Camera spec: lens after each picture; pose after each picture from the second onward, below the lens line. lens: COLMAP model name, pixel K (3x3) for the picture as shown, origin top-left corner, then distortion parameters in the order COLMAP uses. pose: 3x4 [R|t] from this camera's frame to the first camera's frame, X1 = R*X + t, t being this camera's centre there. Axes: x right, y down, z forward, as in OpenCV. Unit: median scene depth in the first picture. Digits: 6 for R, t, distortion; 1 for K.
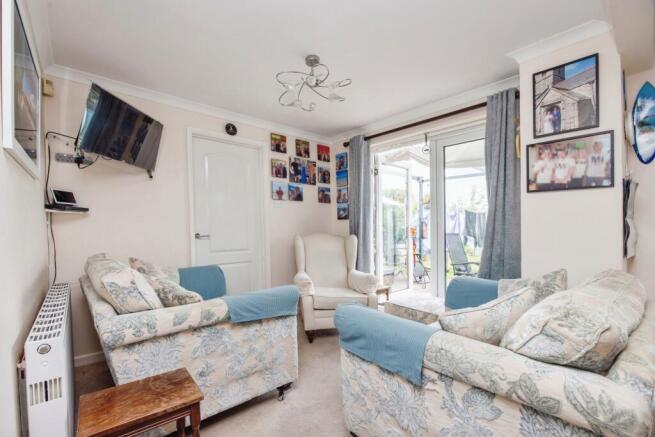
lens RADIAL K [[289.1, 0, 315.1], [0, 289.1, 229.3], [0, 0, 1]] dist [-0.002122, -0.000142]
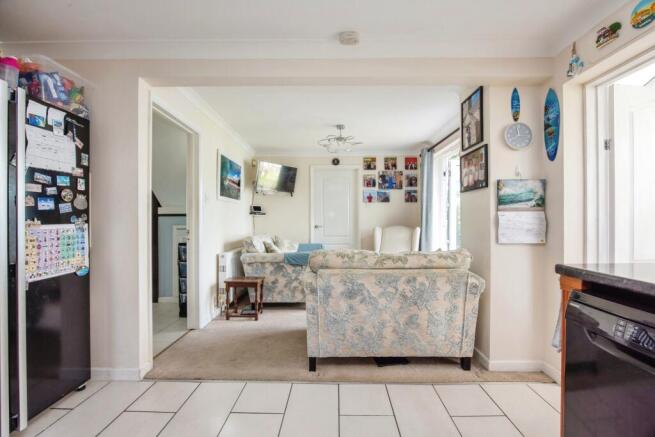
lens RADIAL K [[289.1, 0, 330.6], [0, 289.1, 220.9], [0, 0, 1]] dist [-0.002122, -0.000142]
pose [[0.756657, -0.010118, -0.653734, 0.656186], [0.000038, 0.999881, -0.015431, 0.012842], [0.653812, 0.011651, 0.756567, -0.220475]]
